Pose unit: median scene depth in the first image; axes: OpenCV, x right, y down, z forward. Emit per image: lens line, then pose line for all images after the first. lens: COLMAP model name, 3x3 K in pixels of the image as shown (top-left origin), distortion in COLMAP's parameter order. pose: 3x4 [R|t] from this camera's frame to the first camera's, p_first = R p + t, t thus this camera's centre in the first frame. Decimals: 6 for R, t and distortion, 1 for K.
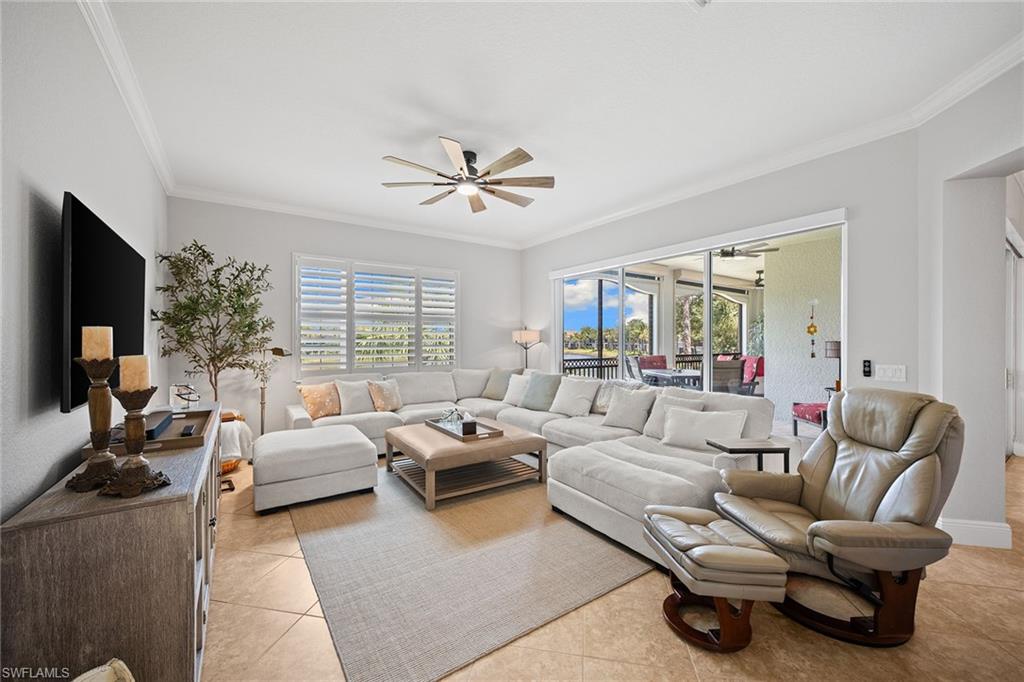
lens RADIAL K [[398.7, 0, 506.1], [0, 398.7, 340.8], [0, 0, 1]] dist [-0.001259, -0.000072]
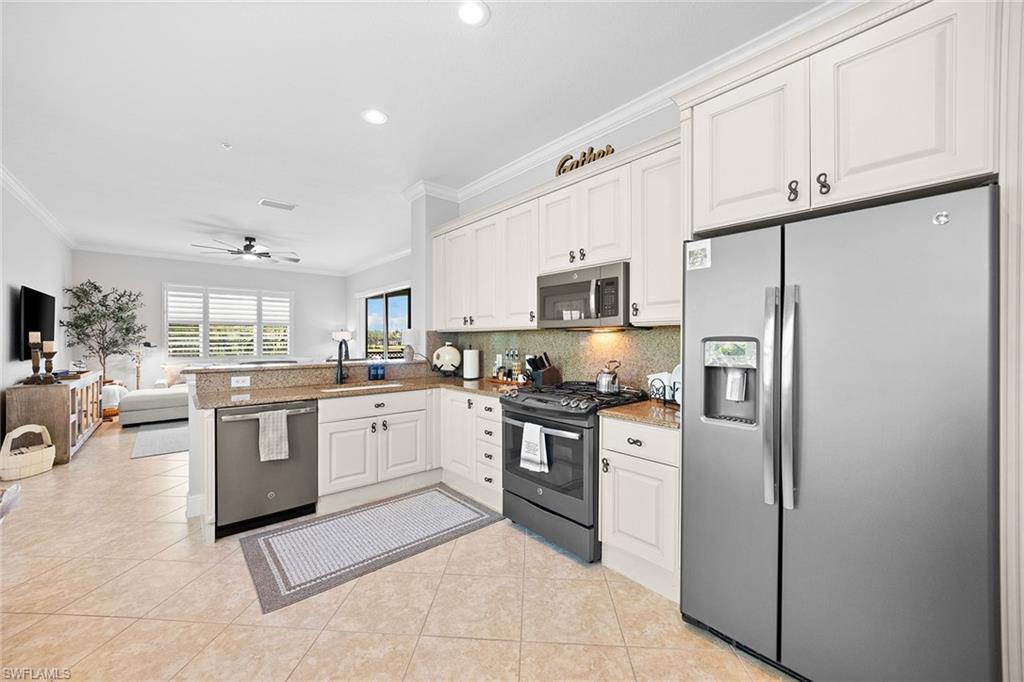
lens RADIAL K [[387.8, 0, 507.1], [0, 387.8, 340.5], [0, 0, 1]] dist [-0.015447, 0.004978]
pose [[0.992668, -0.001628, 0.120860, 0.771846], [0.001343, 0.999996, 0.002434, 0.009410], [-0.120863, -0.002253, 0.992667, -0.820950]]
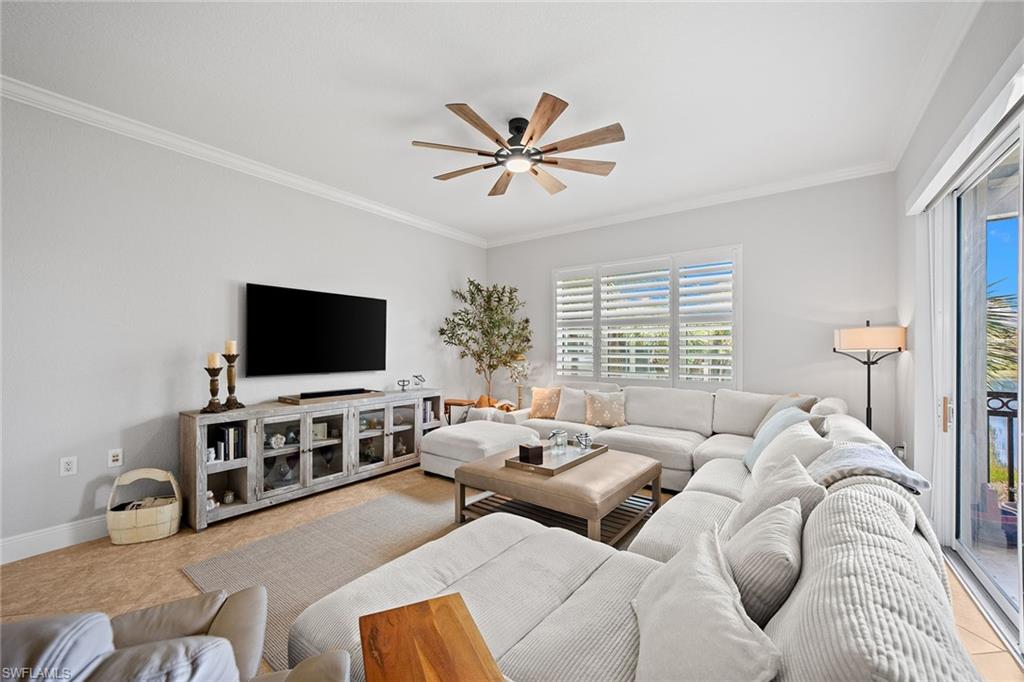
lens RADIAL K [[398.7, 0, 506.1], [0, 398.7, 340.8], [0, 0, 1]] dist [-0.001259, -0.000072]
pose [[0.332535, -0.014838, -0.942974, 0.597416], [0.001285, 0.999882, -0.015280, -0.004238], [0.943090, 0.003869, 0.332515, 0.599167]]
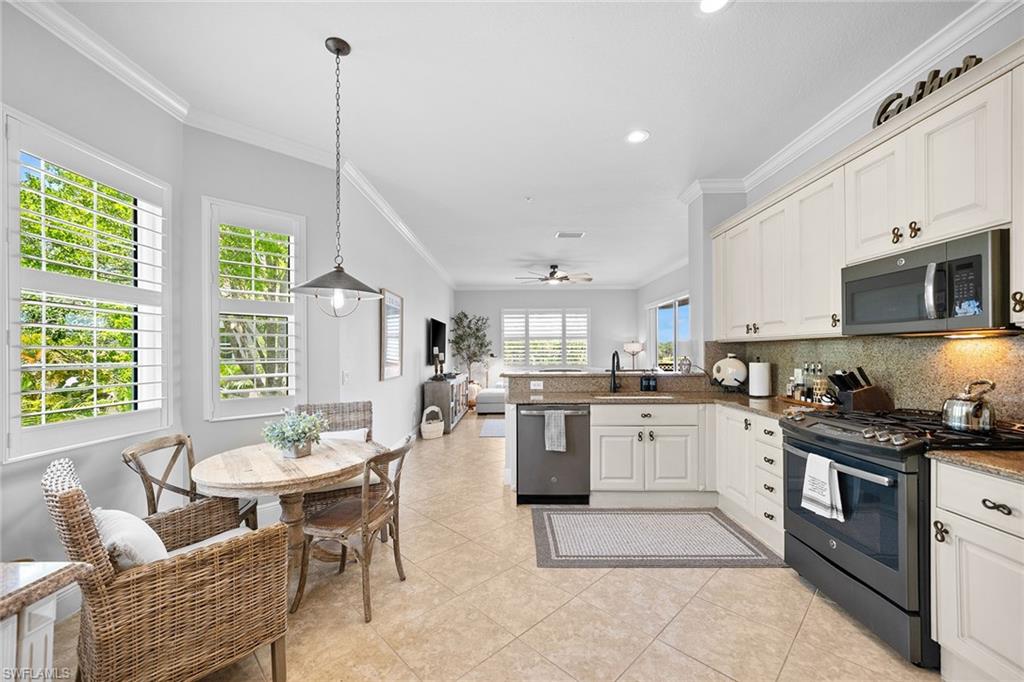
lens RADIAL K [[403.6, 0, 506.9], [0, 403.6, 351.0], [0, 0, 1]] dist [-0.001469, 0.000076]
pose [[0.817978, -0.006408, -0.575213, 0.854892], [0.006304, 0.999978, -0.002176, 0.008998], [0.575215, -0.001846, 0.818000, -0.860273]]
